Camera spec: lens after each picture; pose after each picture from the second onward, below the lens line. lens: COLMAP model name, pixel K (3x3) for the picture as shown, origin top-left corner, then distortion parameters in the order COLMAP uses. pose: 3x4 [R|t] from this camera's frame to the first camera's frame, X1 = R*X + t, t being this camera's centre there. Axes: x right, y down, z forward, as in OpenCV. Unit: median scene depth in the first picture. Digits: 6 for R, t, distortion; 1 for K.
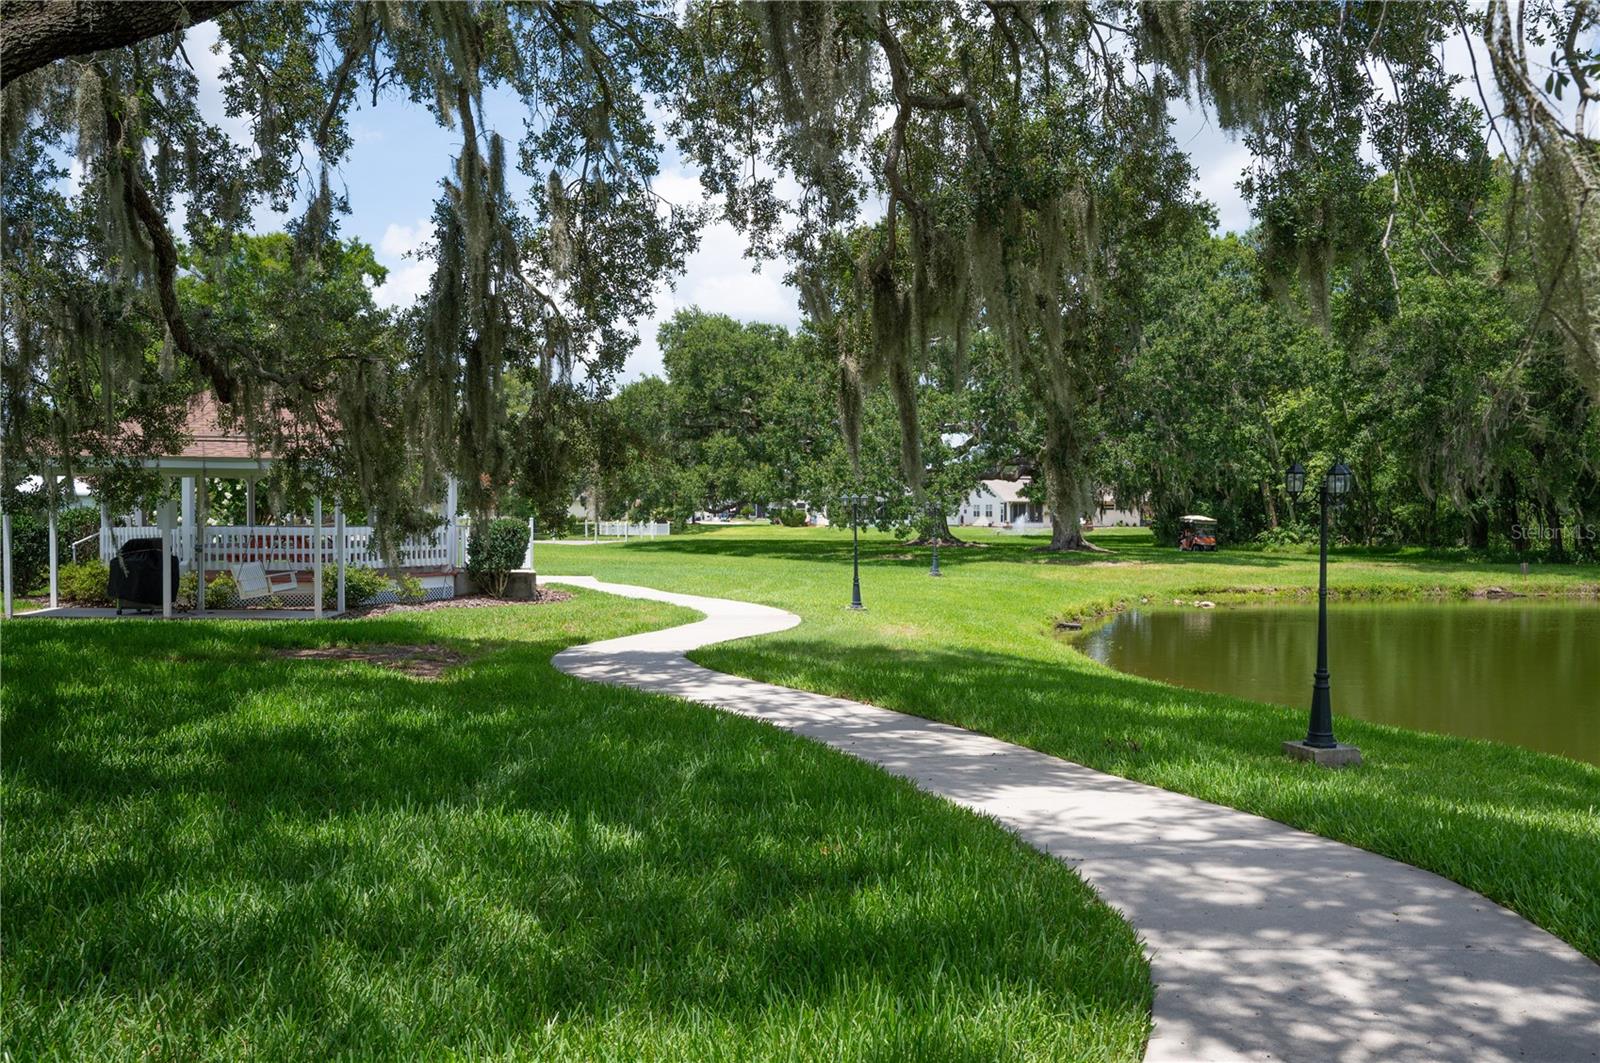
lens RADIAL K [[1389.7, 0, 800.0], [0, 1389.7, 531.0], [0, 0, 1]] dist [-0.003063, -0.001881]
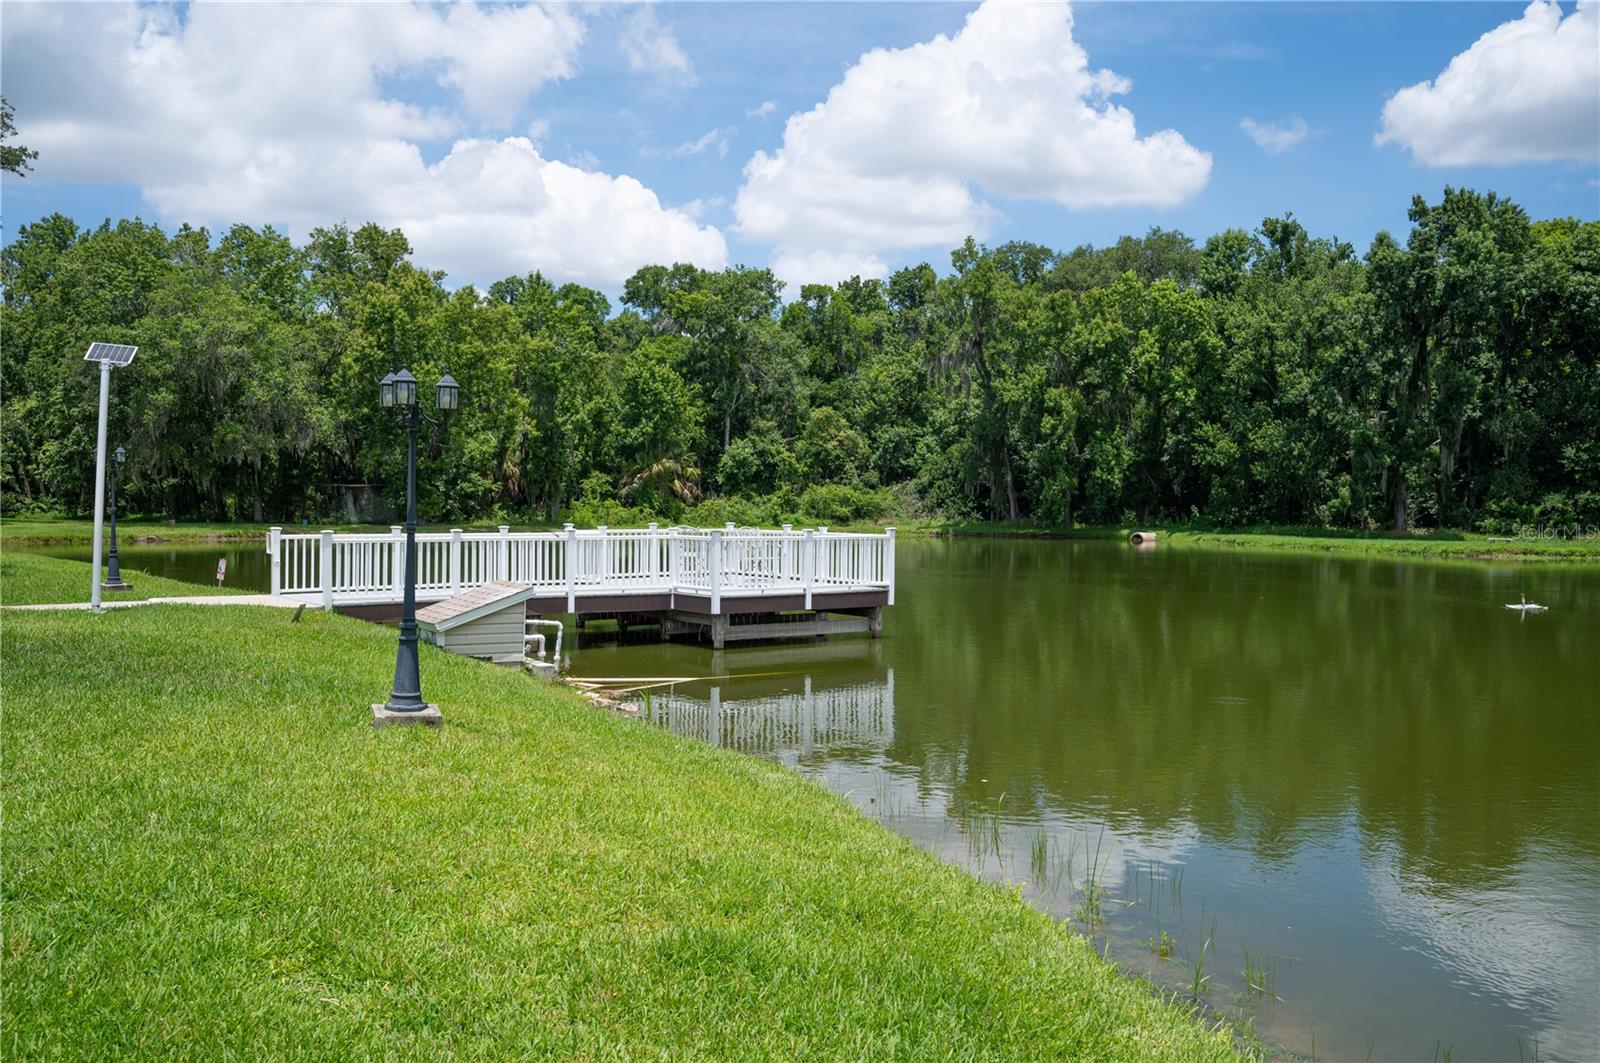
lens RADIAL K [[1389.7, 0, 800.0], [0, 1389.7, 525.8], [0, 0, 1]] dist [-0.003063, -0.001881]
pose [[0.704553, -0.009081, 0.709594, -0.071700], [0.002173, 0.999941, 0.010639, 0.012411], [-0.709648, -0.005953, 0.704531, -0.497272]]
